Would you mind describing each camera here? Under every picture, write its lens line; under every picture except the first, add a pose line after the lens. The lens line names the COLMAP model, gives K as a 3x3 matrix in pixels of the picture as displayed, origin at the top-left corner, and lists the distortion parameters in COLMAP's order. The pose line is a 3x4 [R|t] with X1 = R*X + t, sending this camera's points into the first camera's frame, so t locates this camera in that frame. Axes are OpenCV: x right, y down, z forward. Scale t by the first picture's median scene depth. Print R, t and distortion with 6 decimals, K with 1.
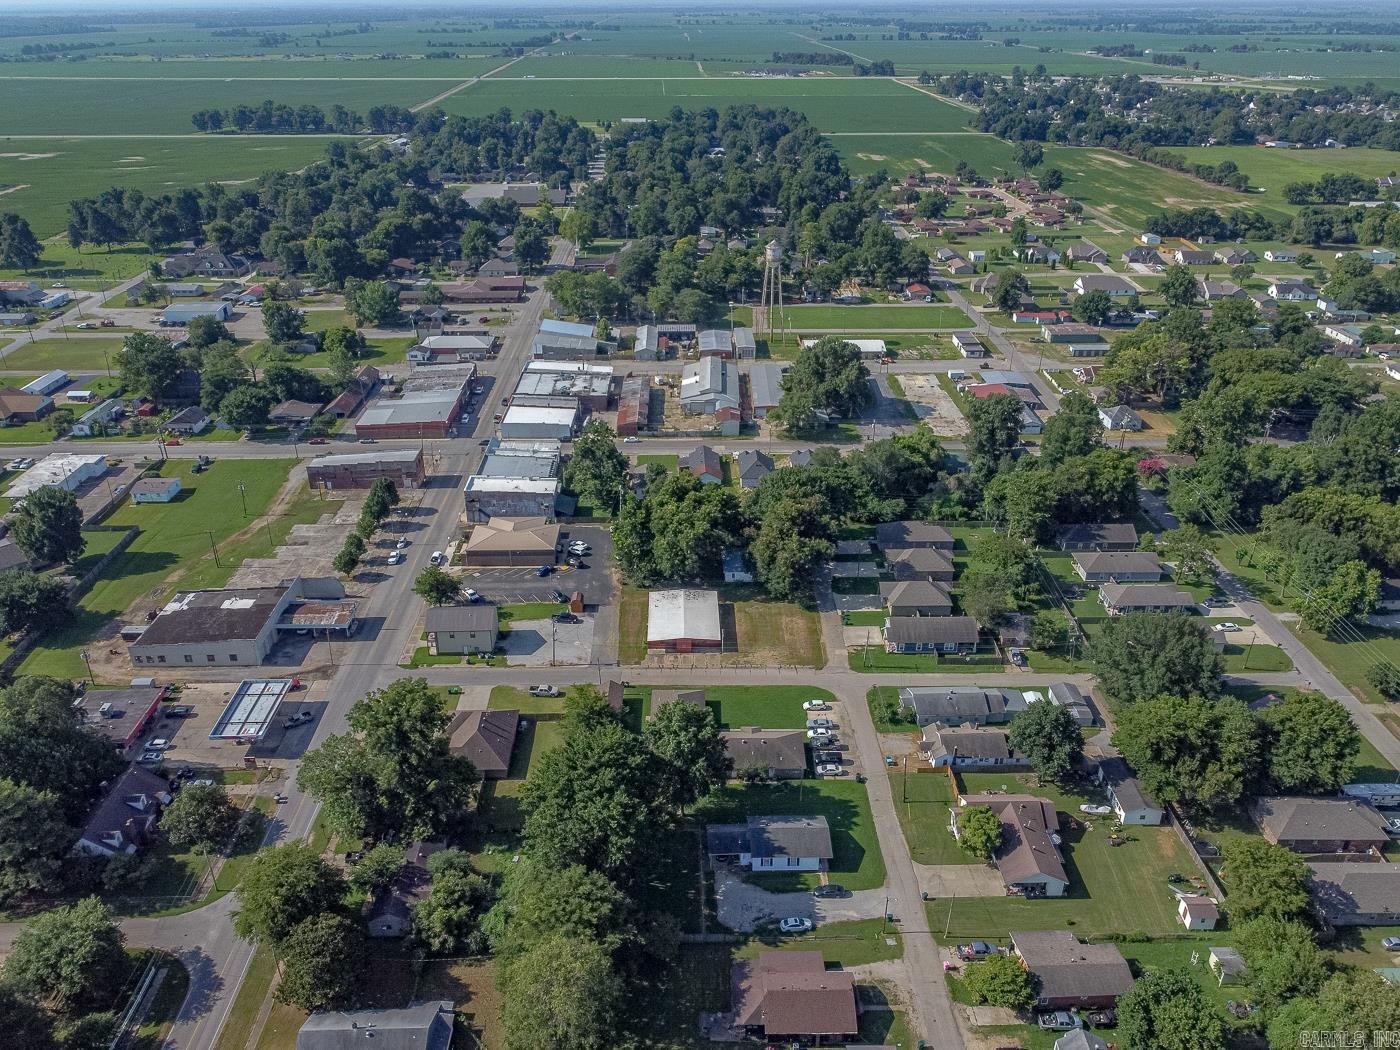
lens RADIAL K [[1056.9, 0, 700.0], [0, 1056.9, 525.0], [0, 0, 1]] dist [0.008568, -0.005907]
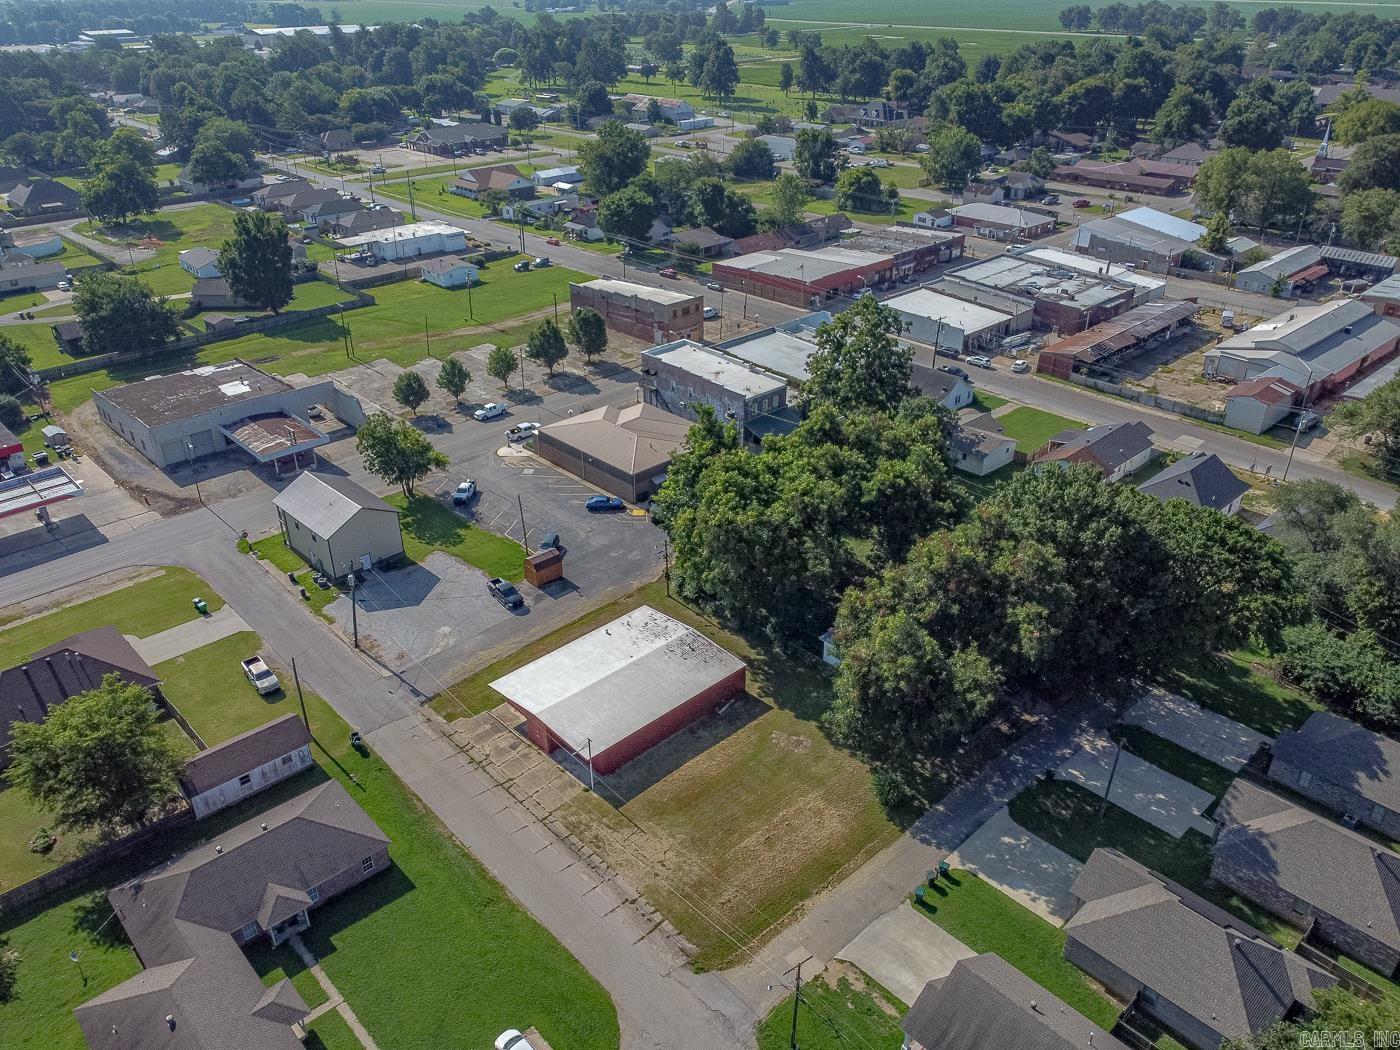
lens RADIAL K [[1056.9, 0, 700.0], [0, 1056.9, 525.0], [0, 0, 1]] dist [0.008568, -0.005907]
pose [[0.678474, 0.347673, -0.647144, 0.237737], [-0.326195, 0.931892, 0.158665, -0.048438], [0.658232, 0.103445, 0.745674, 0.585774]]
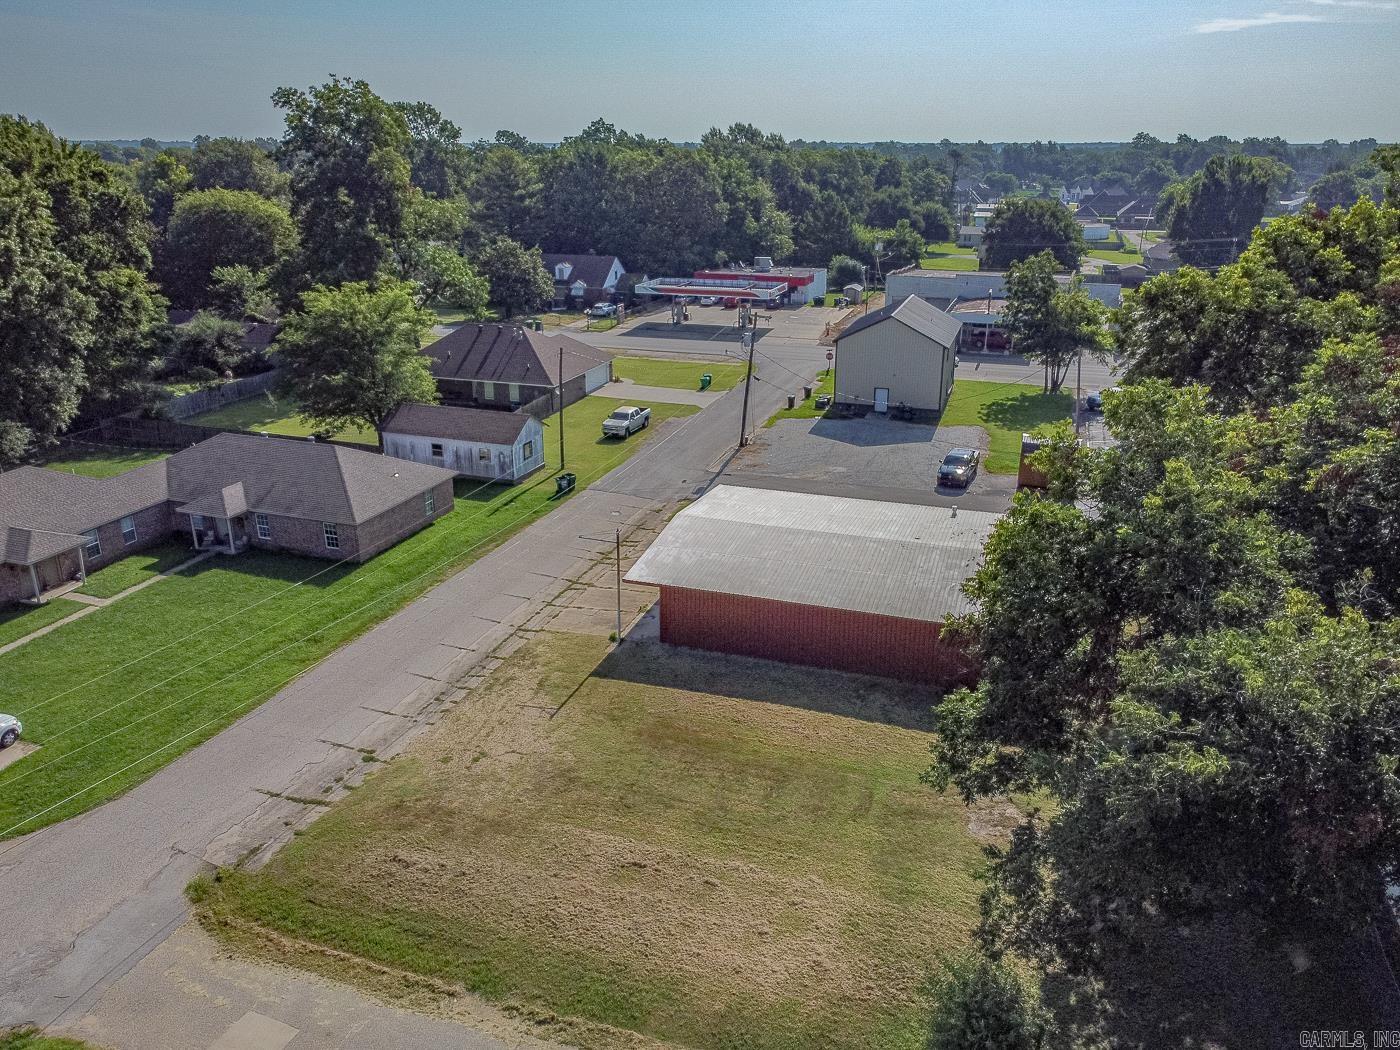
lens RADIAL K [[1054.2, 0, 706.7], [0, 1054.2, 522.5], [0, 0, 1]] dist [0.003858, -0.006549]
pose [[-0.328332, 0.321265, -0.888249, 0.170413], [-0.427717, 0.787879, 0.443064, -0.005159], [0.842174, 0.525391, -0.121275, 0.856427]]
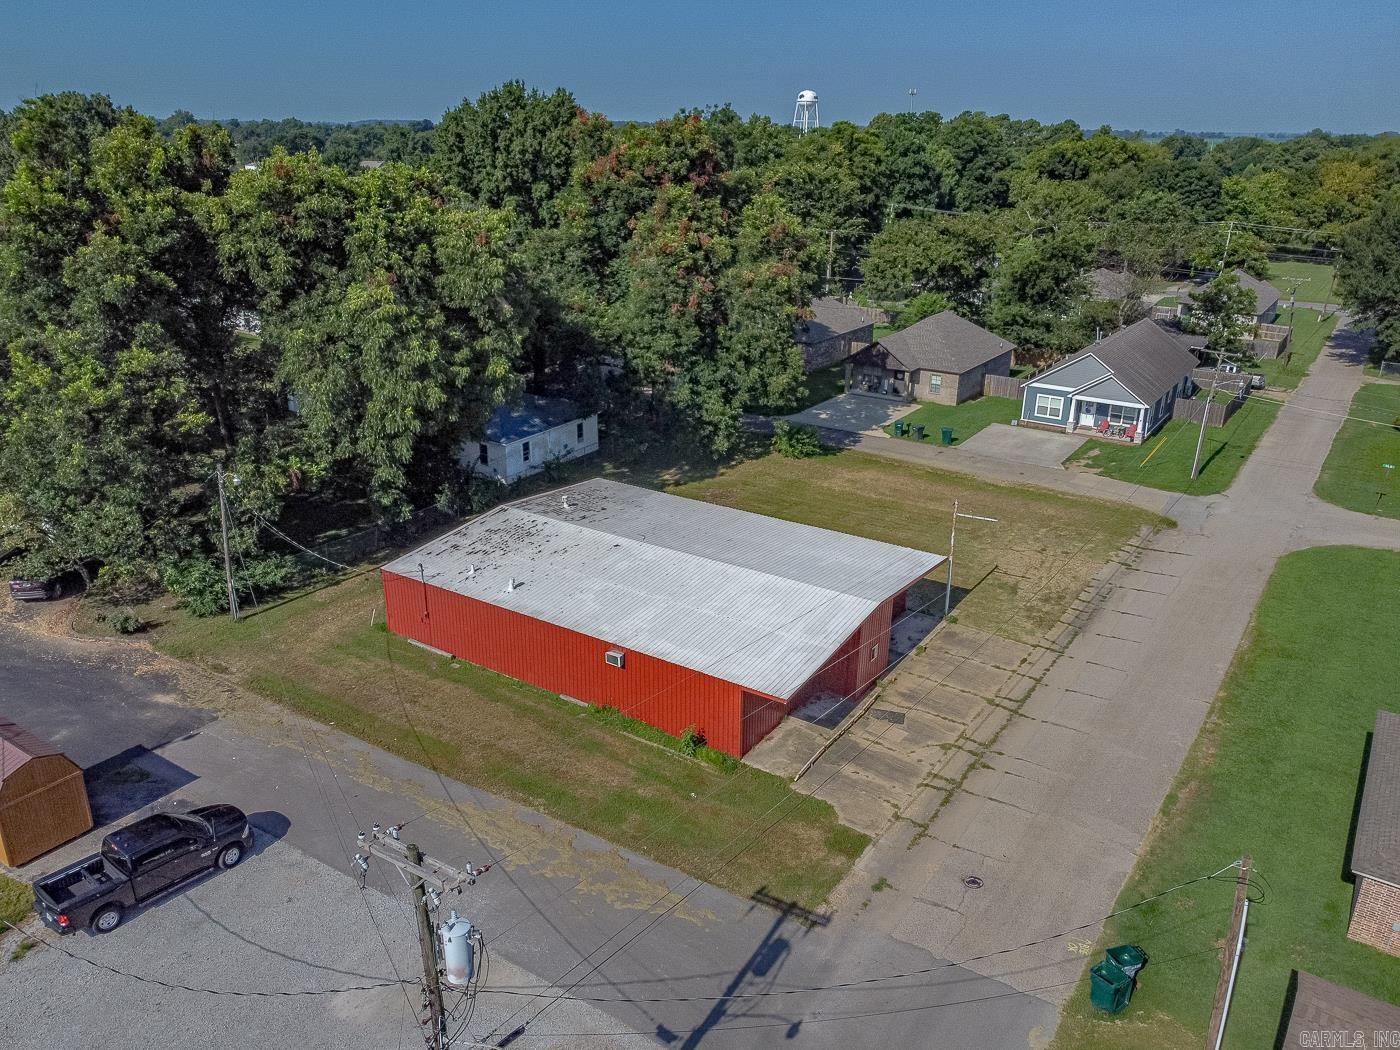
lens RADIAL K [[1056.9, 0, 700.0], [0, 1056.9, 525.0], [0, 0, 1]] dist [0.008568, -0.005907]
pose [[0.562823, -0.284428, 0.776100, -0.145688], [0.359458, 0.929721, 0.080051, 0.055311], [-0.744325, 0.233921, 0.625509, 0.744813]]
